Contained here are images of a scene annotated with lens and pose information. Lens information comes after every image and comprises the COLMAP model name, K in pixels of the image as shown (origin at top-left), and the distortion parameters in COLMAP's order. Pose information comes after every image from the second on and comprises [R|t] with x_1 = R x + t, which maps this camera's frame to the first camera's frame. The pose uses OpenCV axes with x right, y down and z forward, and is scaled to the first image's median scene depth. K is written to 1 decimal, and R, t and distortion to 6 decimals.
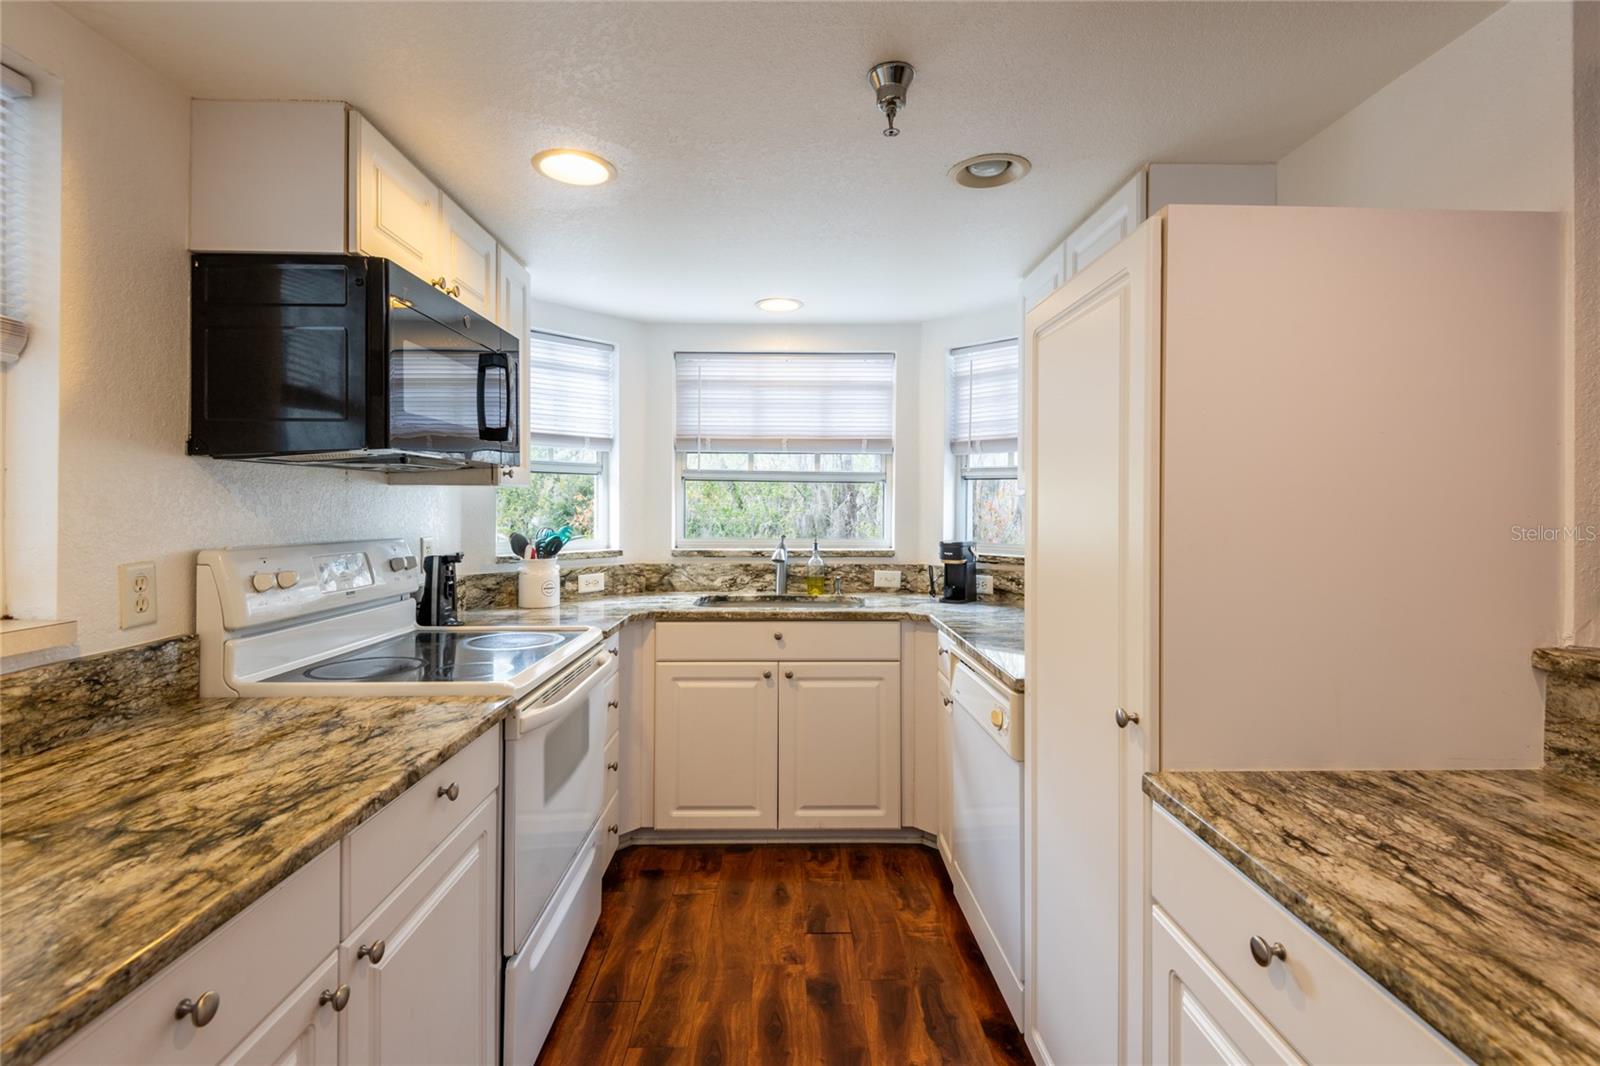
lens RADIAL K [[739.8, 0, 805.1], [0, 739.8, 505.6], [0, 0, 1]] dist [0.025088, -0.014140]
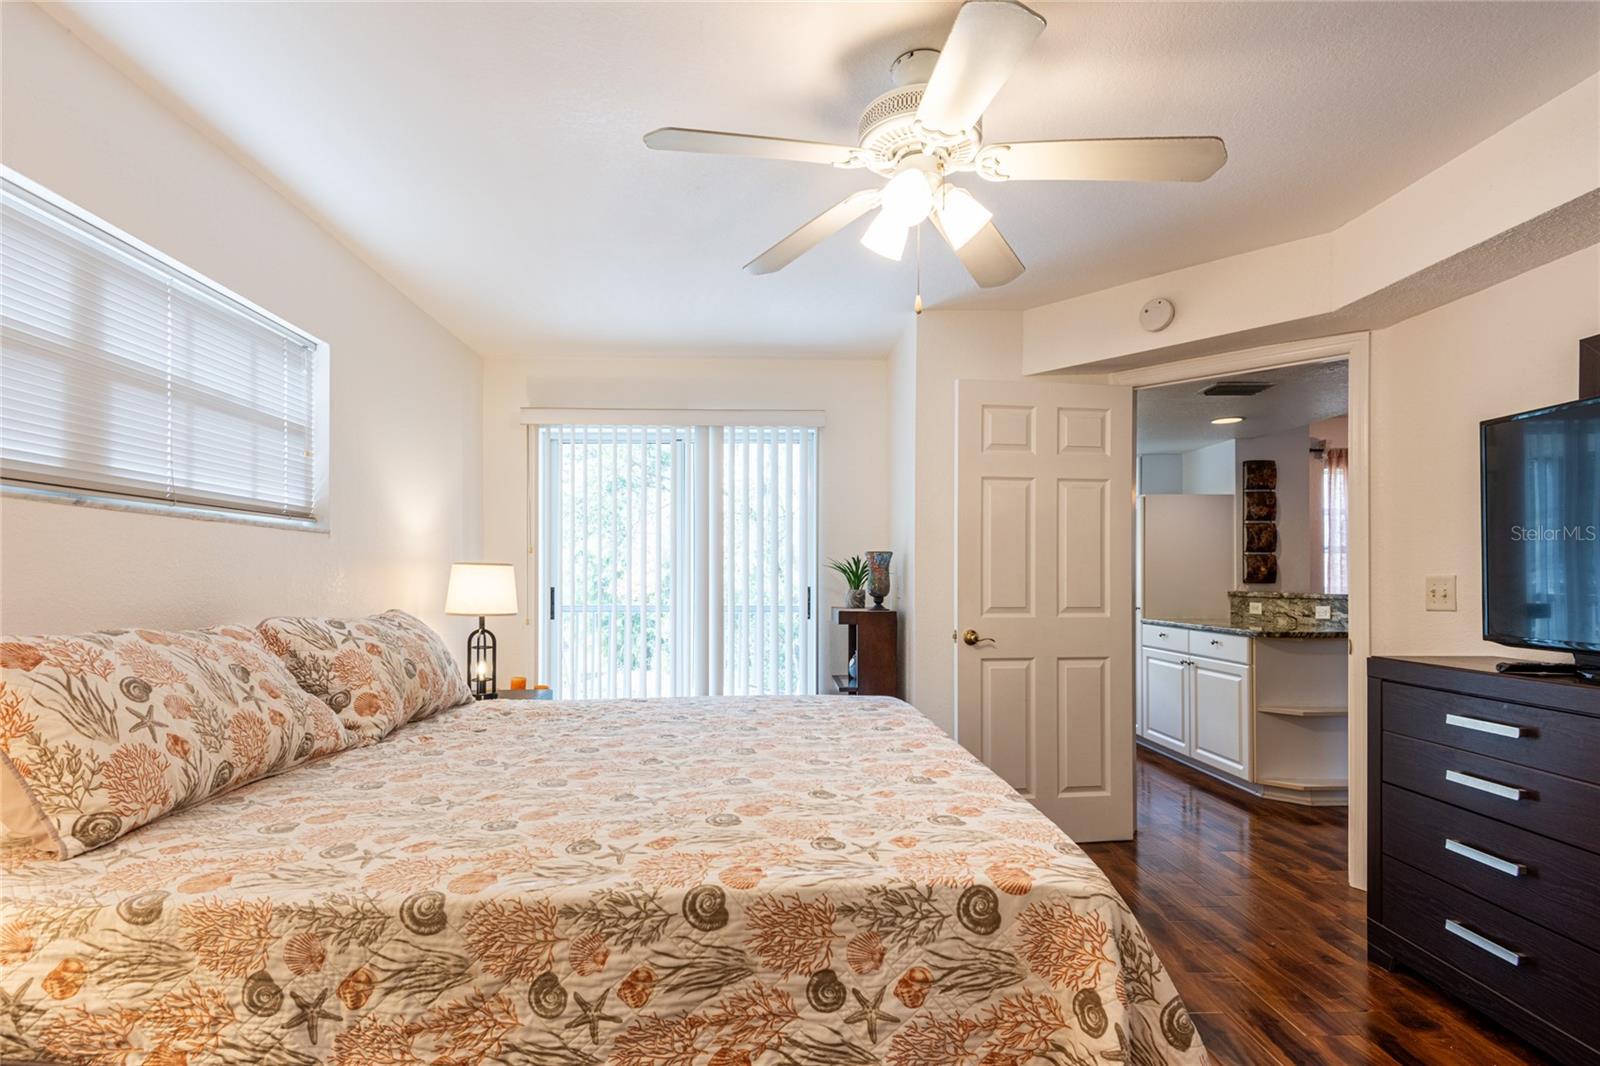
lens RADIAL K [[840.4, 0, 763.7], [0, 840.4, 569.9], [0, 0, 1]] dist [0.027640, -0.017395]
pose [[0.999990, -0.002447, 0.003803, -0.779847], [0.002480, 0.999959, -0.008655, 0.042081], [-0.003782, 0.008664, 0.999955, -1.727592]]
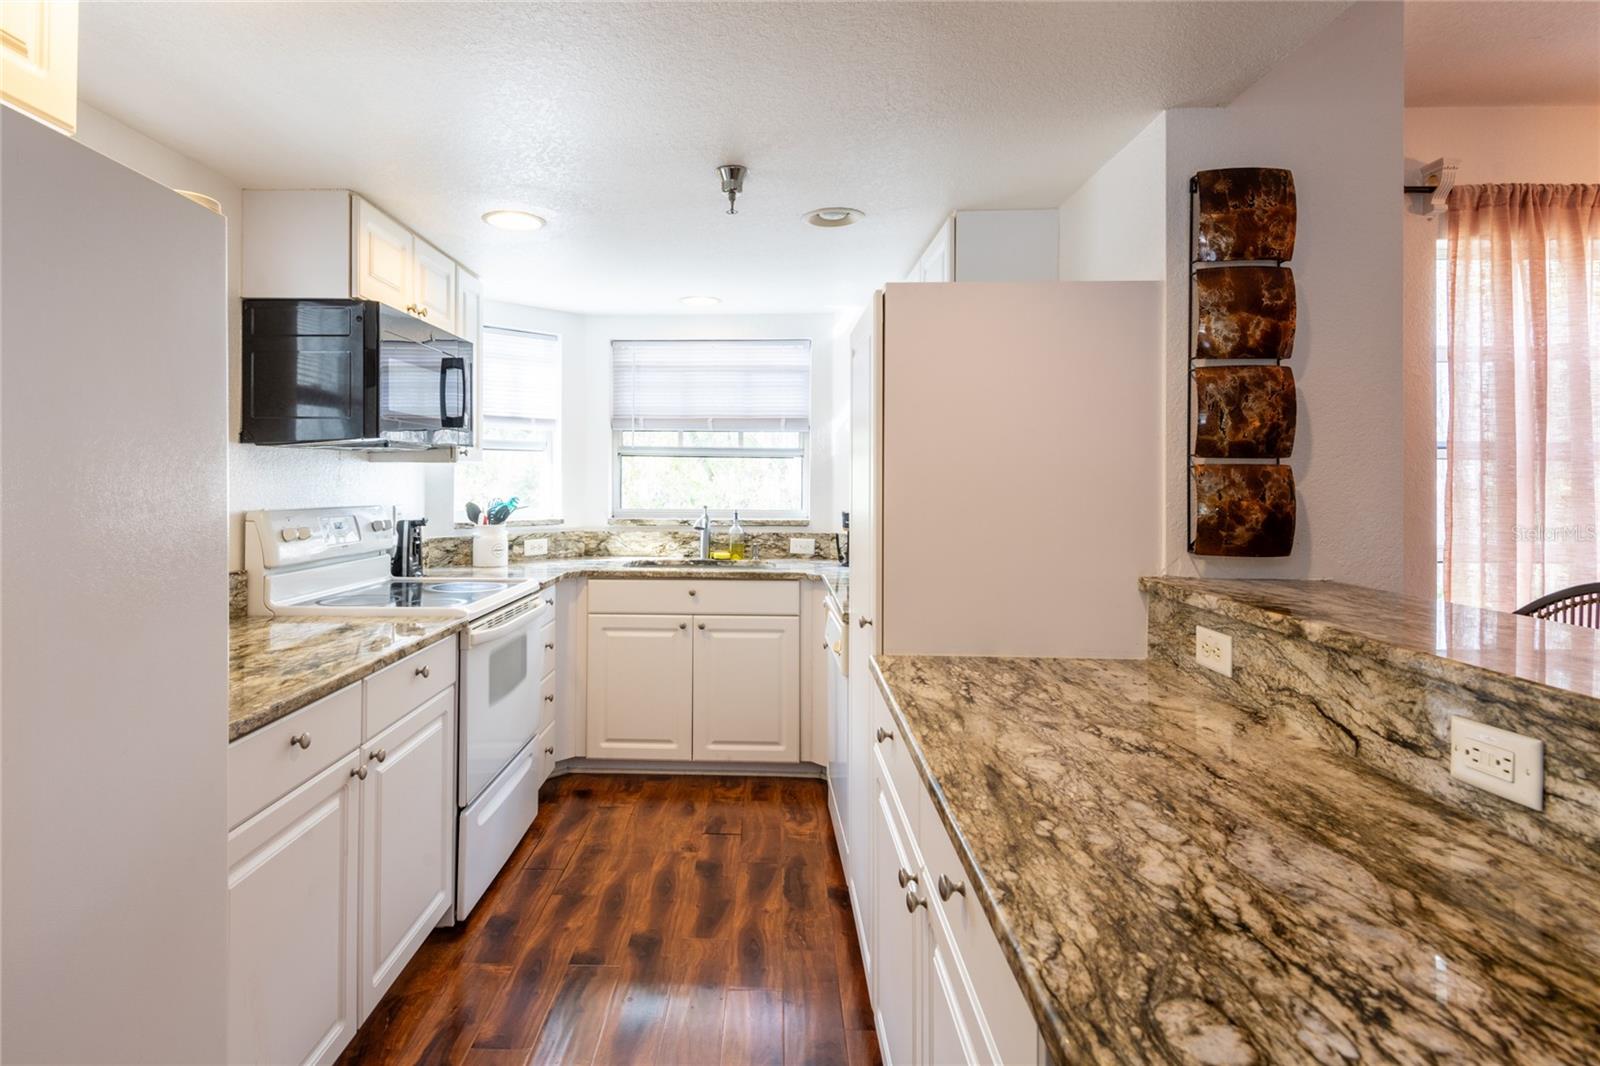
lens RADIAL K [[840.4, 0, 741.0], [0, 840.4, 472.4], [0, 0, 1]] dist [0.027640, -0.017395]
pose [[0.997783, 0.000451, -0.066549, 0.125915], [-0.000948, 0.999972, -0.007436, -0.001075], [0.066544, 0.007483, 0.997755, -0.301487]]
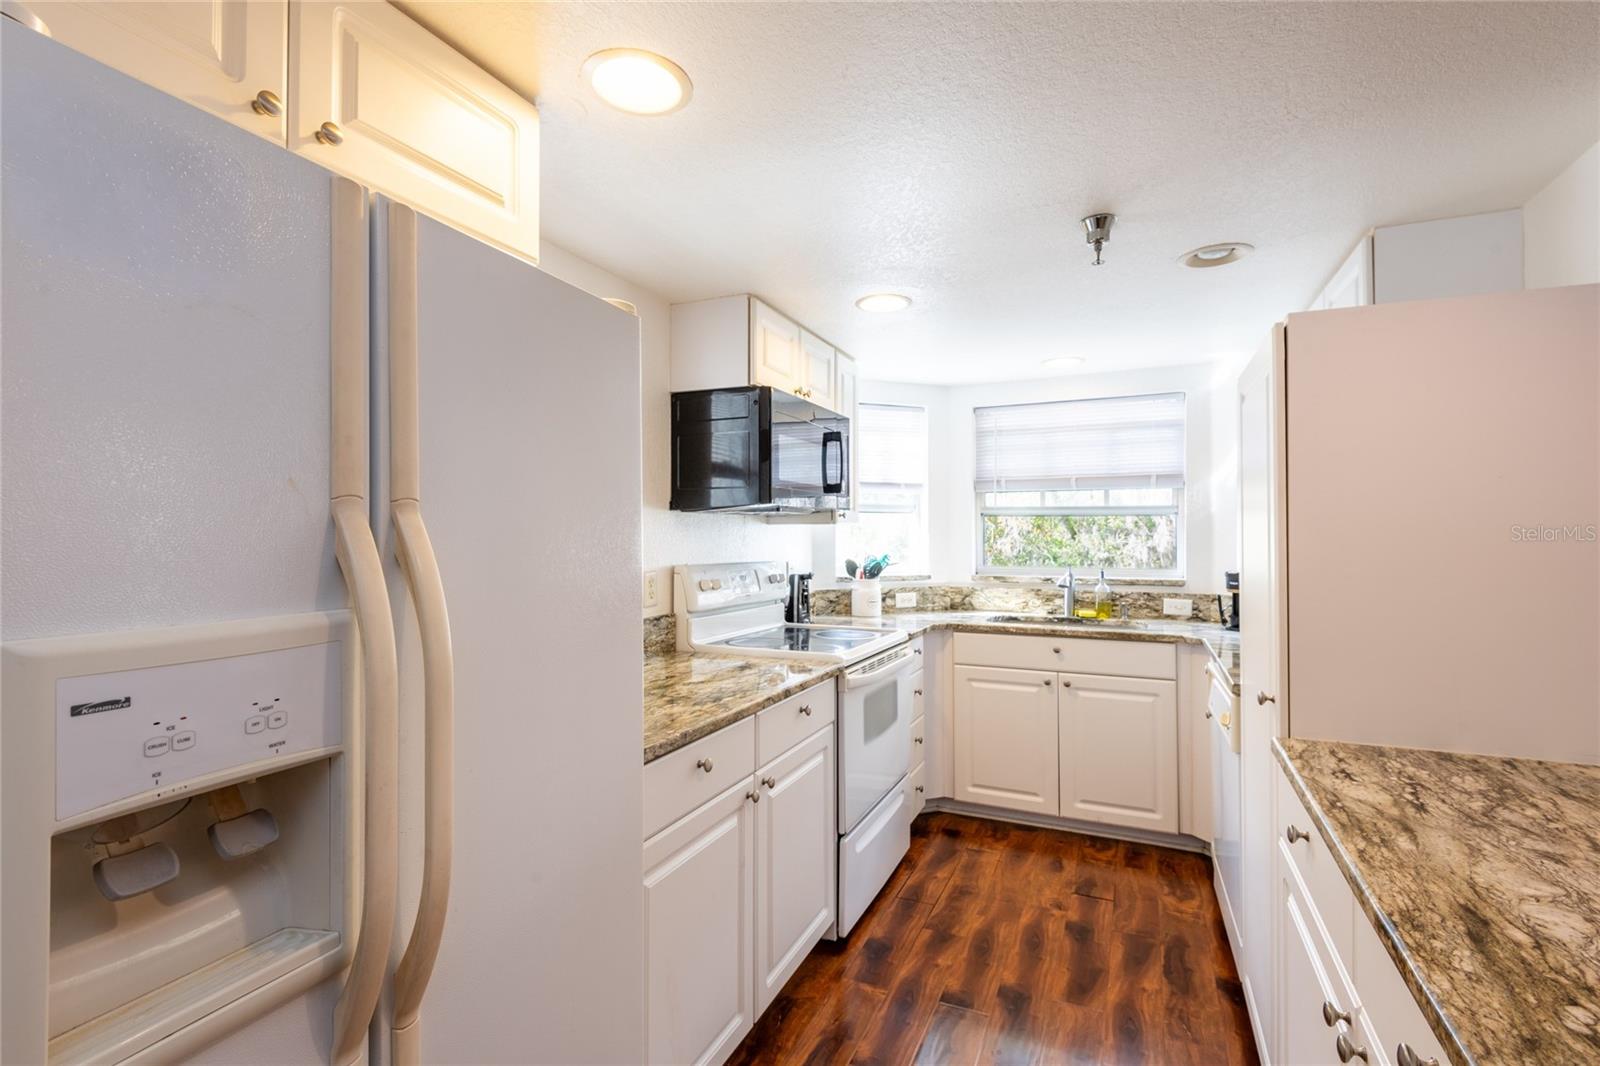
lens RADIAL K [[739.8, 0, 793.4], [0, 739.8, 524.2], [0, 0, 1]] dist [0.025088, -0.014140]
pose [[0.896148, -0.010802, -0.443623, 0.112761], [0.002690, 0.999818, -0.018912, -0.001207], [0.443746, 0.015755, 0.896014, -0.239820]]
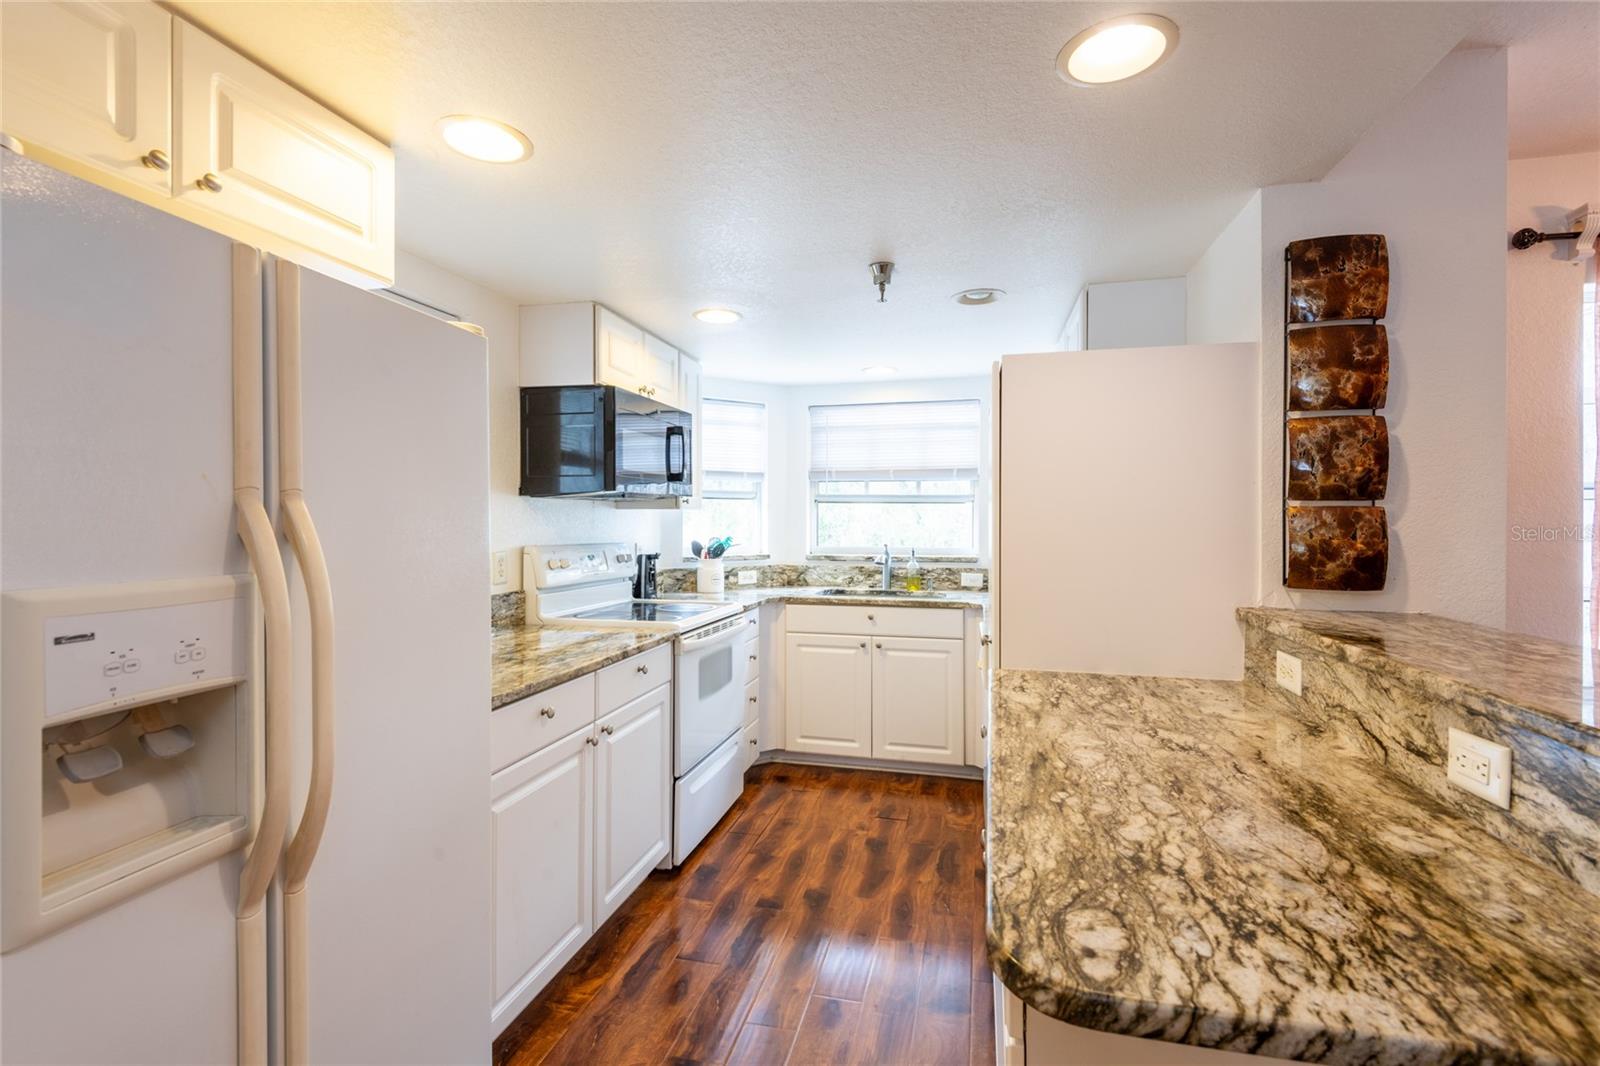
lens RADIAL K [[739.8, 0, 806.5], [0, 739.8, 520.9], [0, 0, 1]] dist [0.025088, -0.014140]
pose [[0.965541, -0.001930, -0.260245, 0.204678], [0.001614, 0.999998, -0.001428, 0.000131], [0.260247, 0.000959, 0.965542, -0.352677]]
